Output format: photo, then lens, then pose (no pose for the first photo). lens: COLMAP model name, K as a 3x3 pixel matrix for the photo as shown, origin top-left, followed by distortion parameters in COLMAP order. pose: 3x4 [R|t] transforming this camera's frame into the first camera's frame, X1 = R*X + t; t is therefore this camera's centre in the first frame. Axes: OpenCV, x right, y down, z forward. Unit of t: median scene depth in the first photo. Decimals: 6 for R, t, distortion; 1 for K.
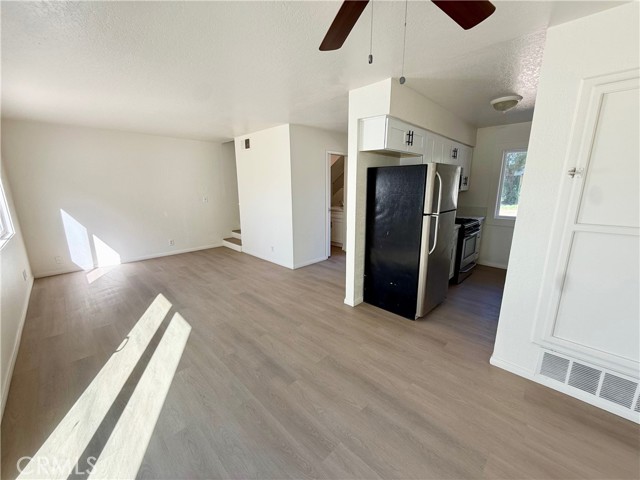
lens RADIAL K [[255.4, 0, 320.0], [0, 255.4, 240.0], [0, 0, 1]] dist [0.002619, 0.000041]
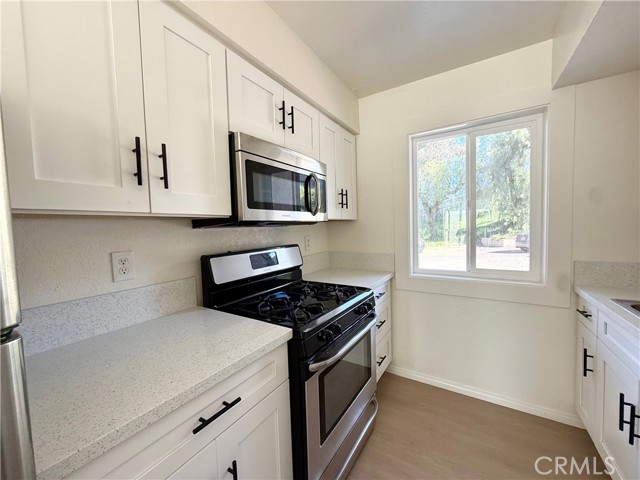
lens RADIAL K [[255.4, 0, 320.0], [0, 255.4, 240.0], [0, 0, 1]] dist [0.002619, 0.000041]
pose [[0.977310, -0.031904, 0.209396, 0.427026], [0.065728, 0.985469, -0.156623, -0.087307], [-0.201356, 0.166833, 0.965206, 0.575063]]
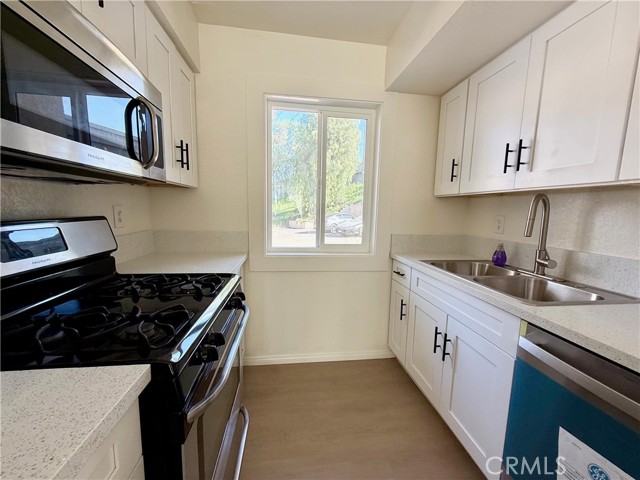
lens RADIAL K [[255.4, 0, 320.0], [0, 255.4, 240.0], [0, 0, 1]] dist [0.002619, 0.000041]
pose [[0.610443, -0.073662, 0.788628, 0.406336], [0.137907, 0.990343, -0.014244, -0.091761], [-0.779962, 0.117452, 0.614706, 0.667932]]
